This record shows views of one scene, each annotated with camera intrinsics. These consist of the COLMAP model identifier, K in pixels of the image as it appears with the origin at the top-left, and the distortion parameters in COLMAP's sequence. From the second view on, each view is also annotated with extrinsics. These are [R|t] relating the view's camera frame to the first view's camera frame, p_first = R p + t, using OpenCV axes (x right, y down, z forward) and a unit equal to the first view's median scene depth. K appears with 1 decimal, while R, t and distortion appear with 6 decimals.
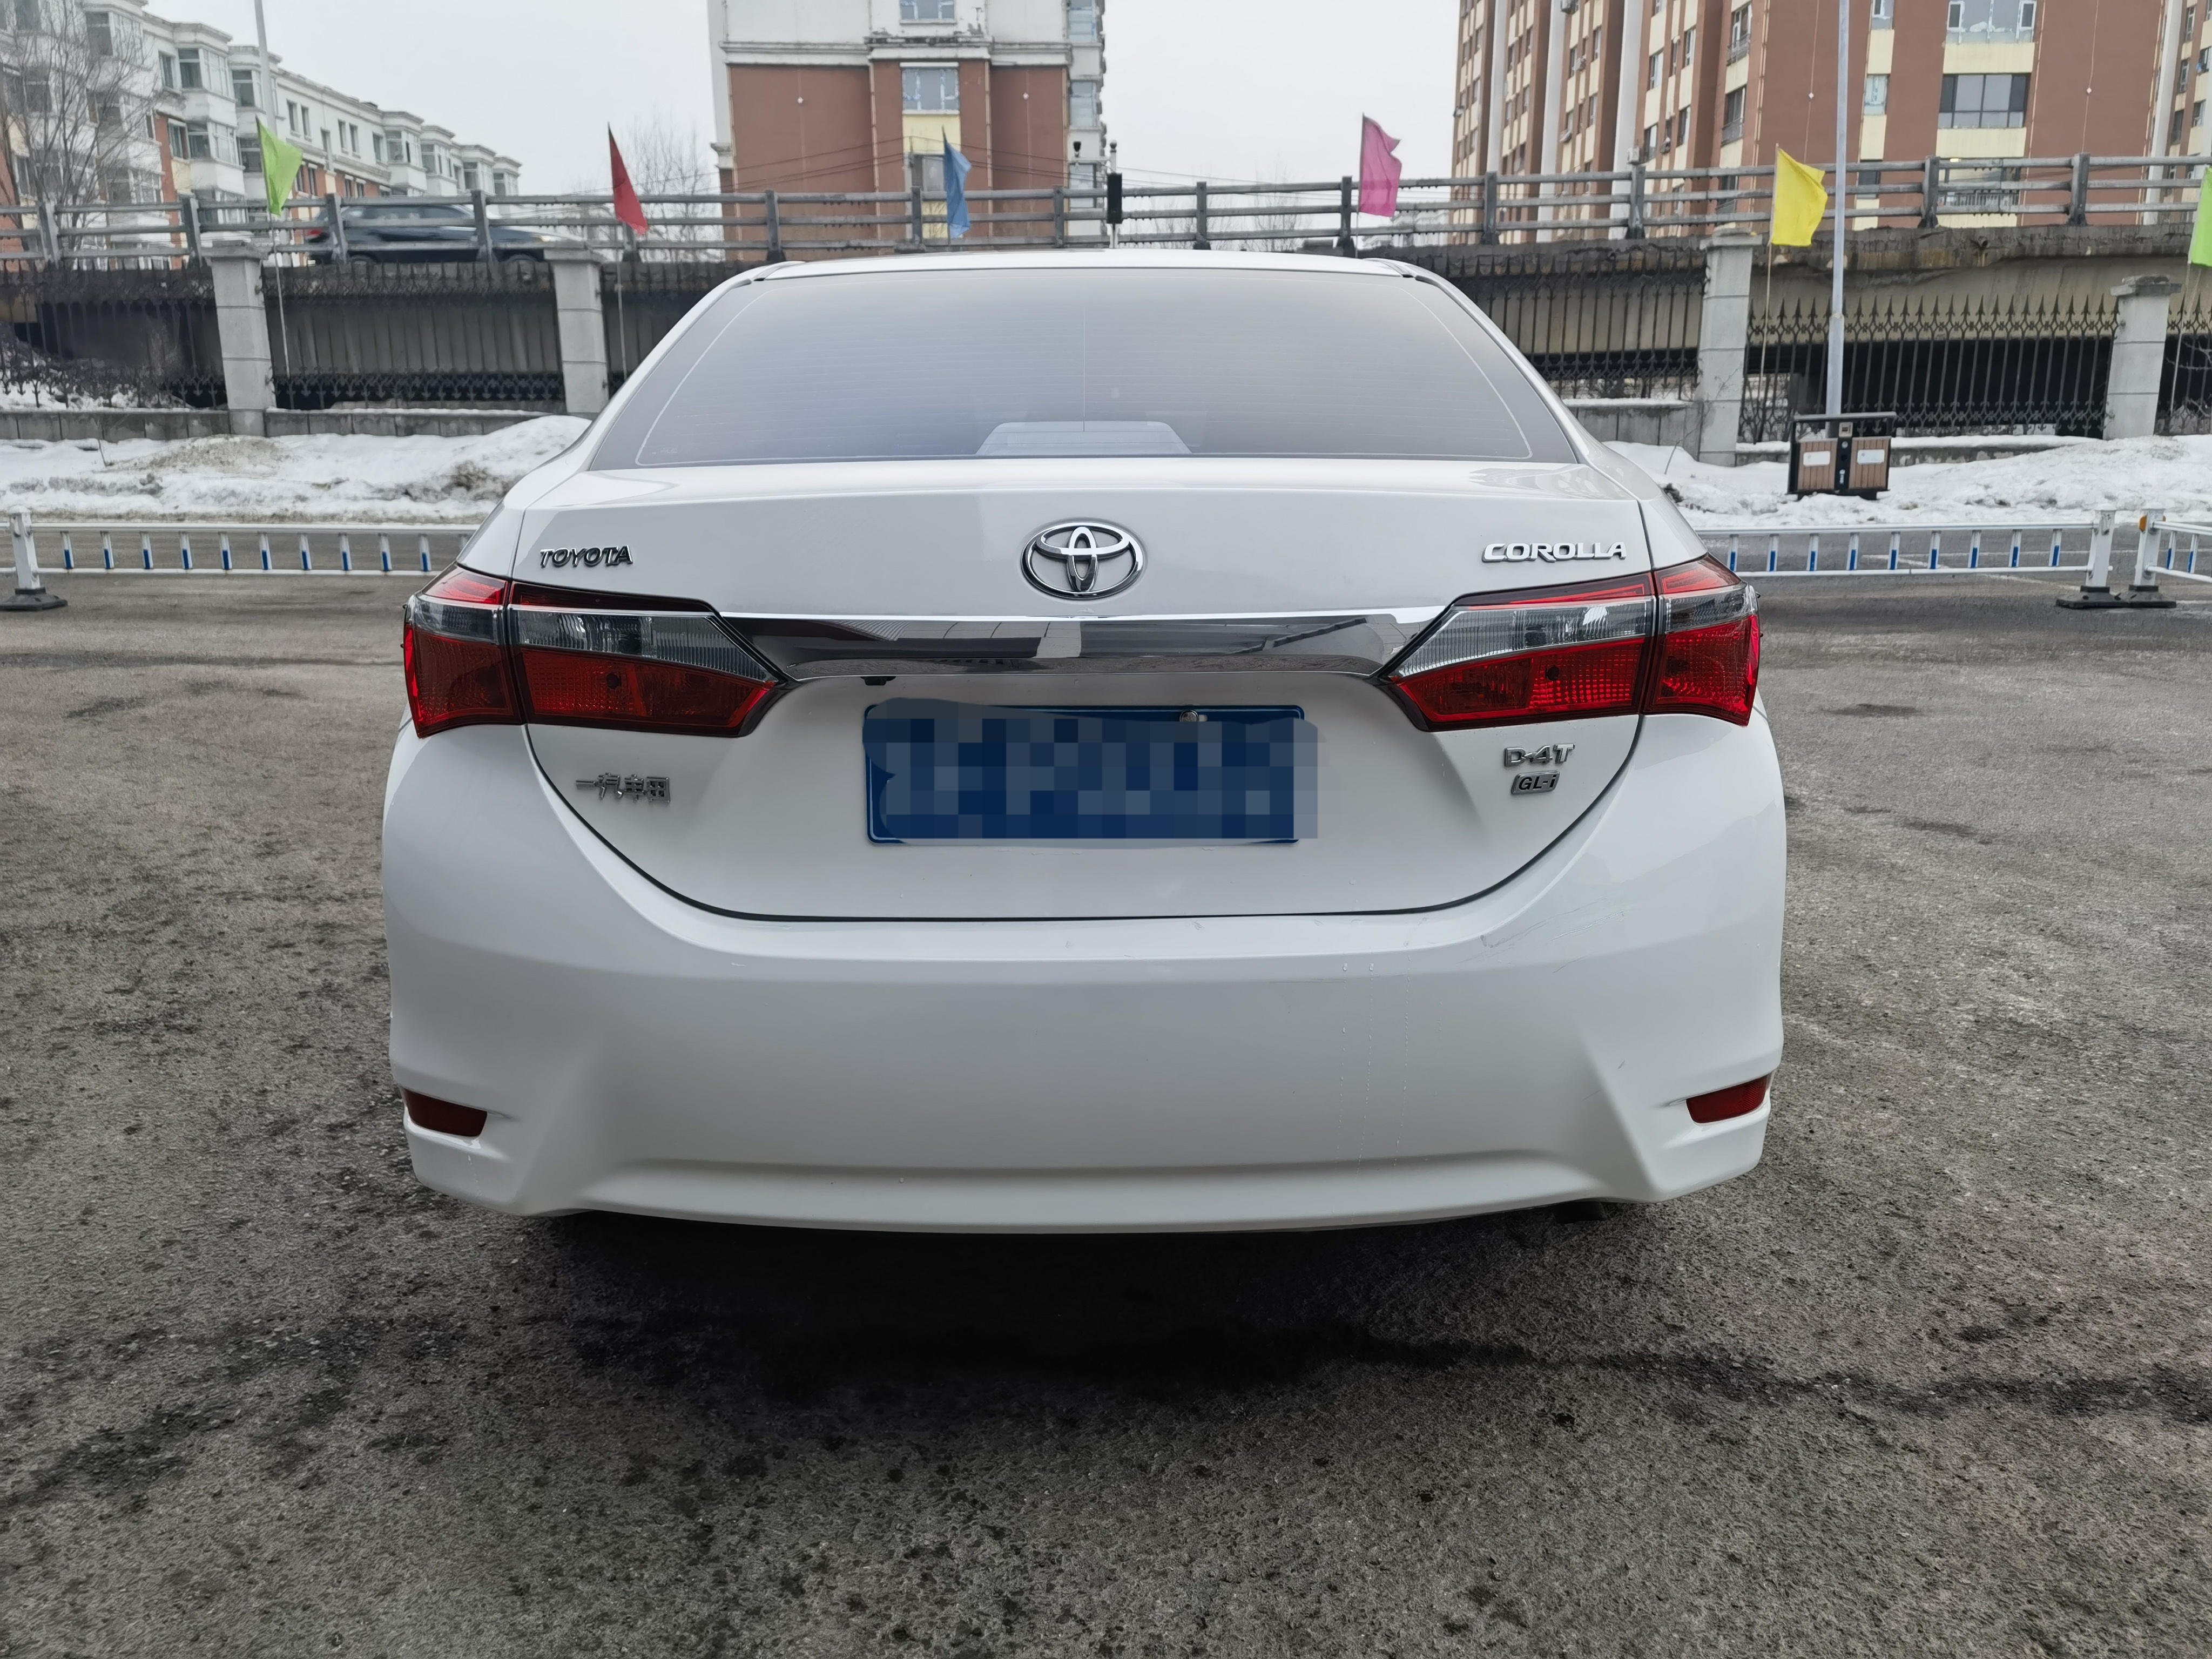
lens RADIAL K [[1713.9, 0, 1112.9], [0, 1713.9, 839.6], [0, 0, 1]] dist [0.146727, -0.169368]
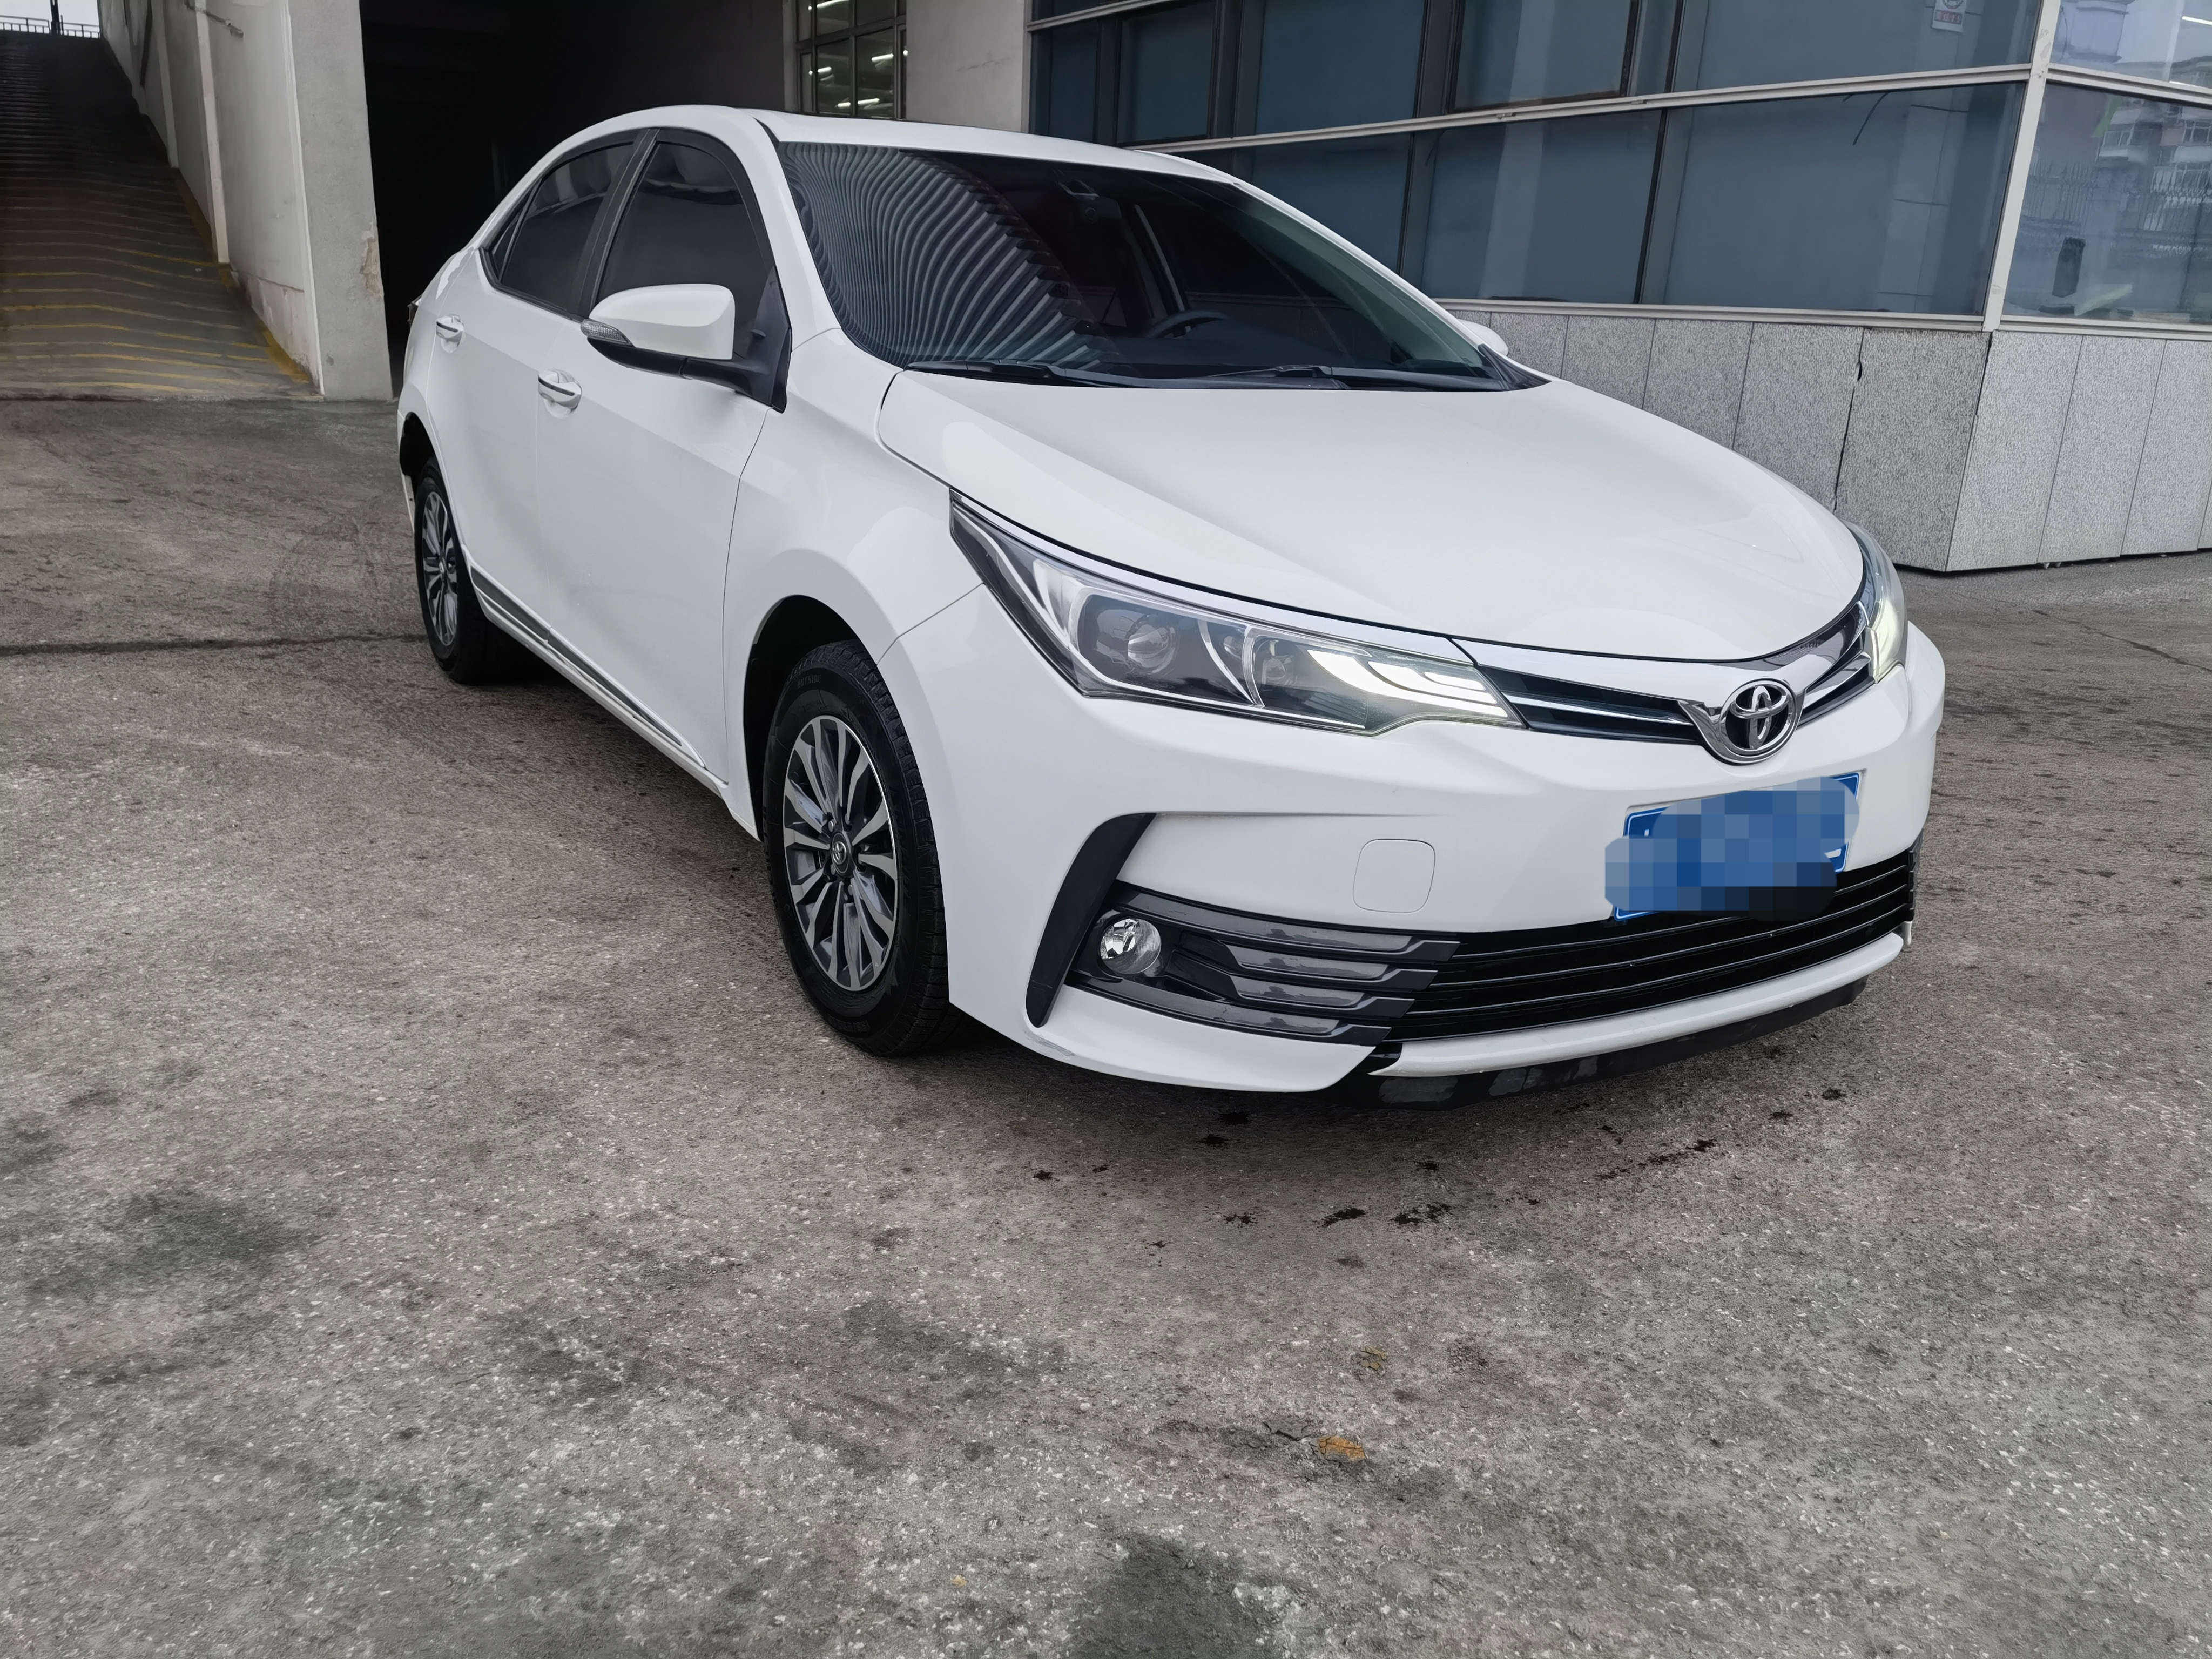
lens RADIAL K [[1713.9, 0, 1110.0], [0, 1713.9, 822.7], [0, 0, 1]] dist [0.146727, -0.169368]
pose [[-0.853131, 0.121562, -0.507337, 0.483699], [-0.161132, 0.863528, 0.477866, -0.482190], [0.496190, 0.489431, -0.717114, 2.030858]]
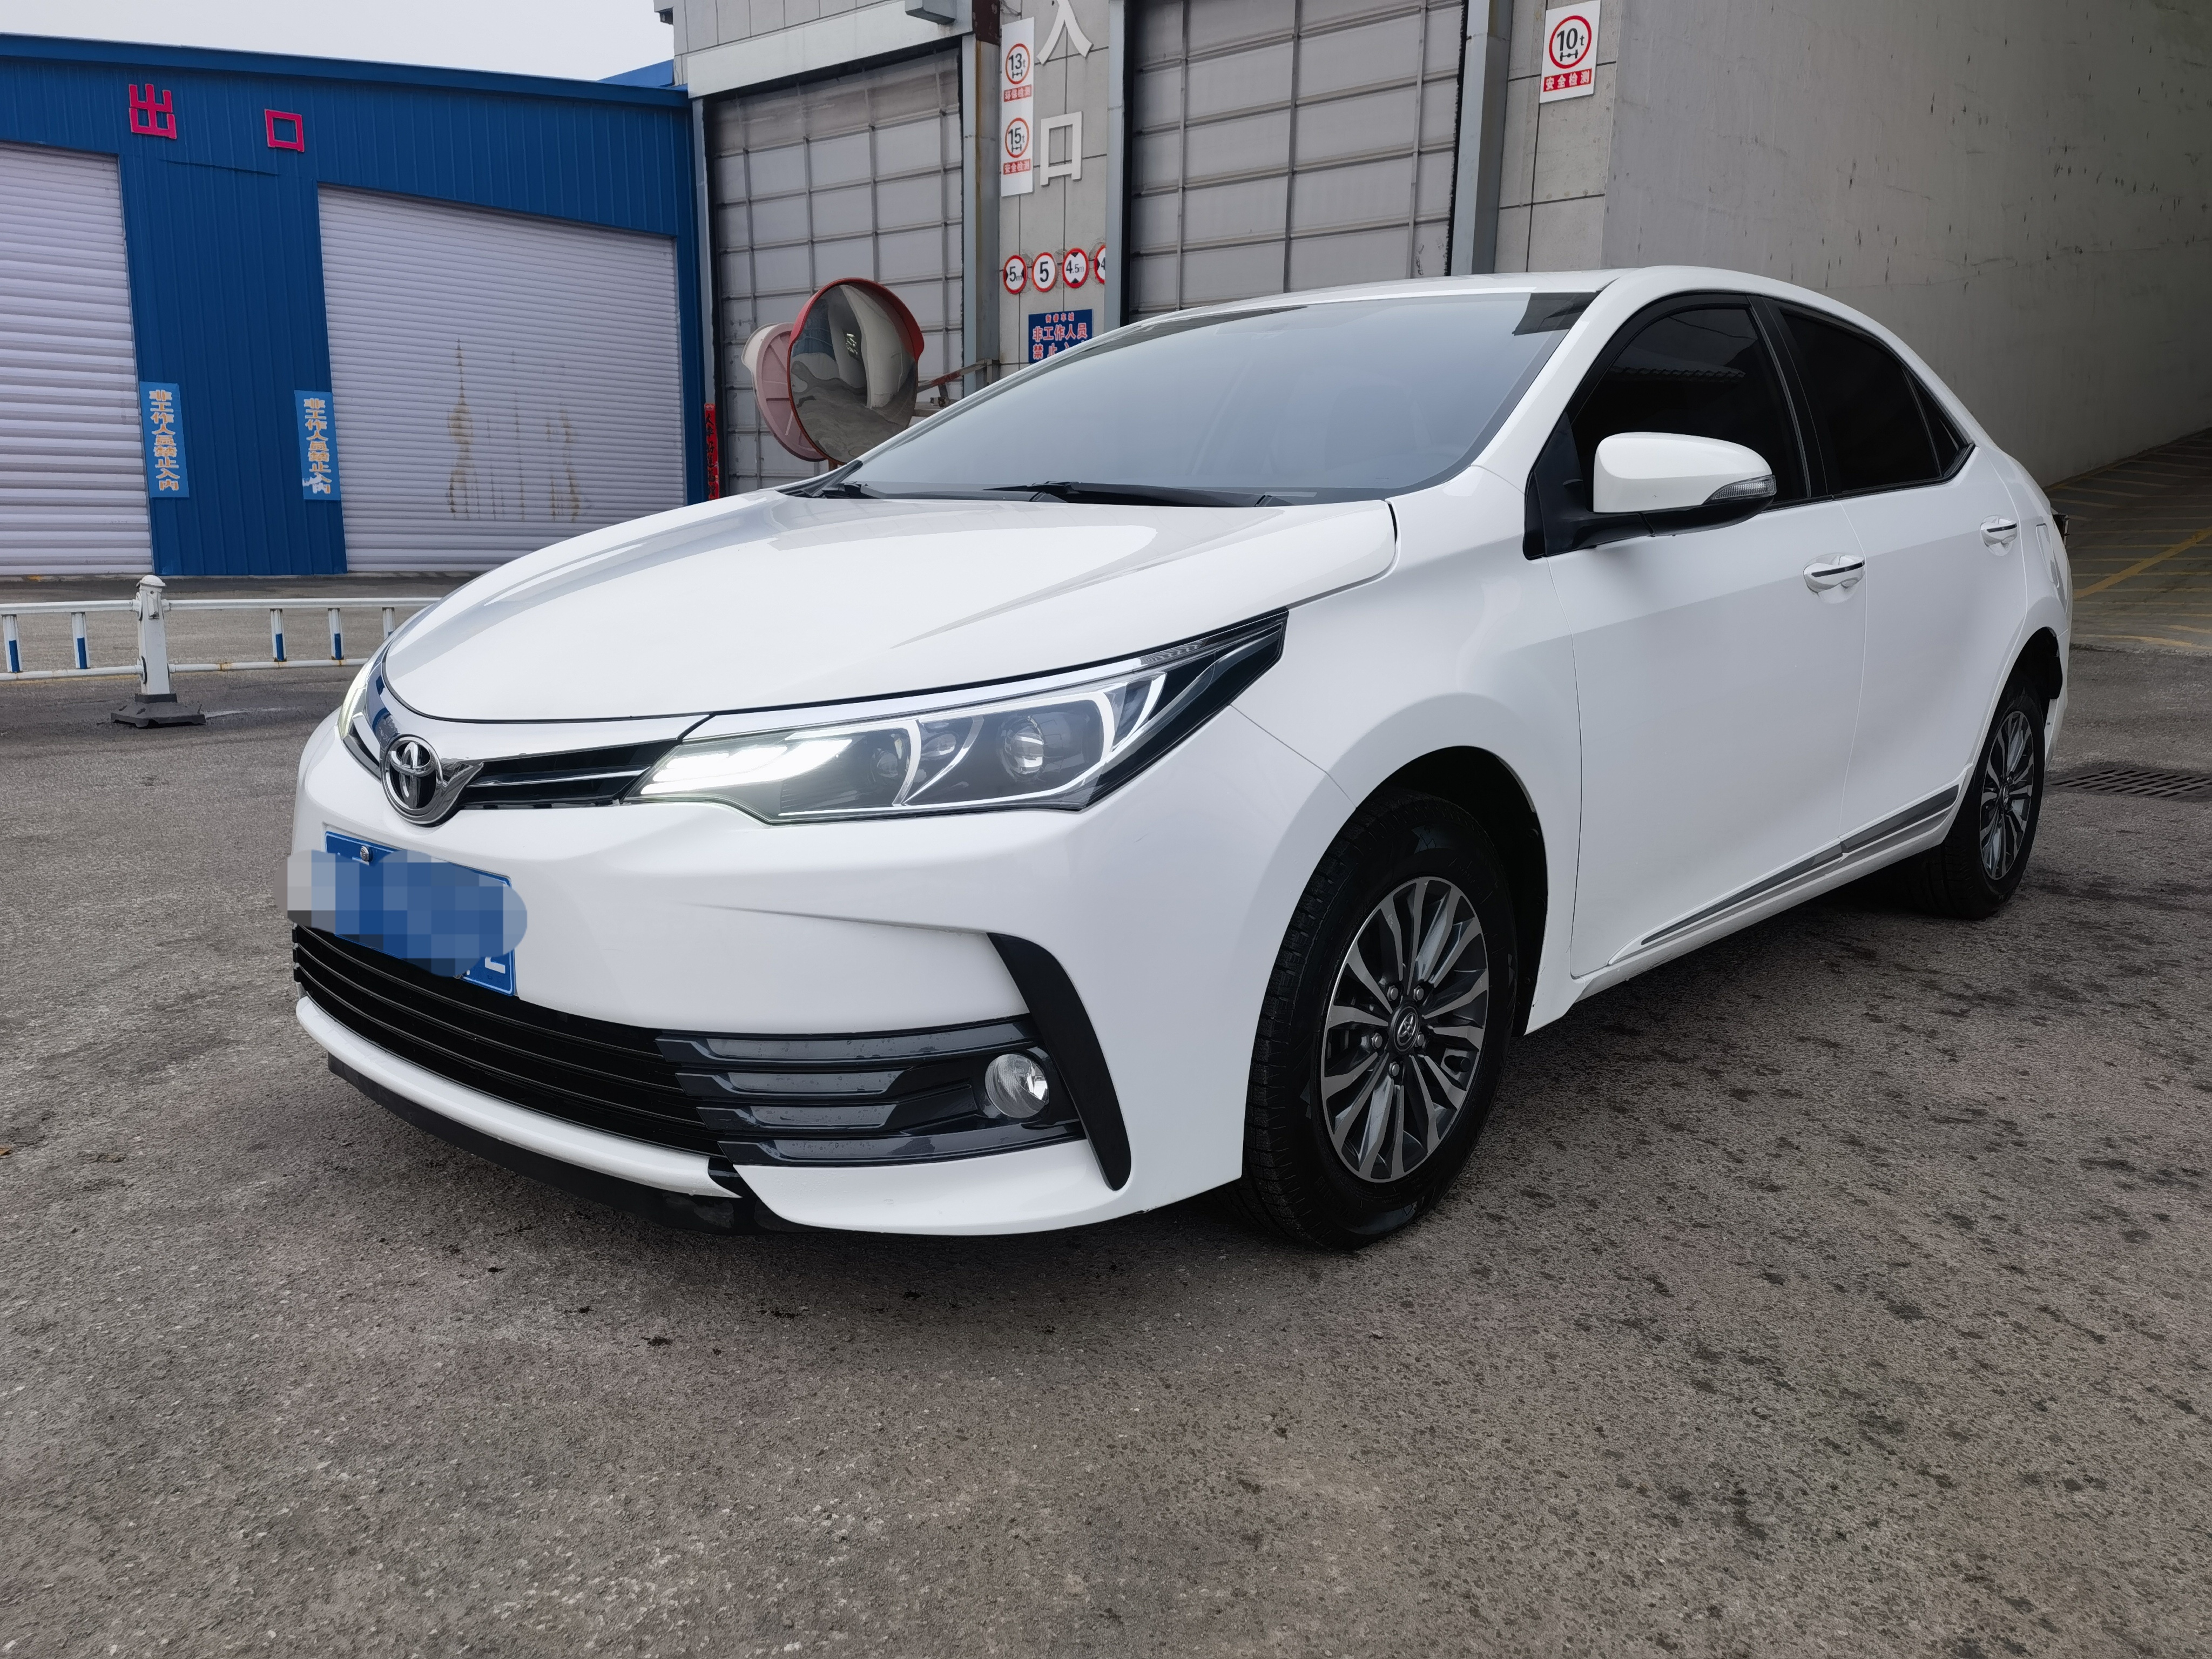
lens RADIAL K [[1713.9, 0, 1123.4], [0, 1713.9, 865.7], [0, 0, 1]] dist [0.146727, -0.169368]
pose [[-0.744713, -0.145700, 0.651287, -0.577304], [0.142744, 0.918521, 0.368704, -0.413475], [-0.651941, 0.367546, -0.663237, 1.933107]]
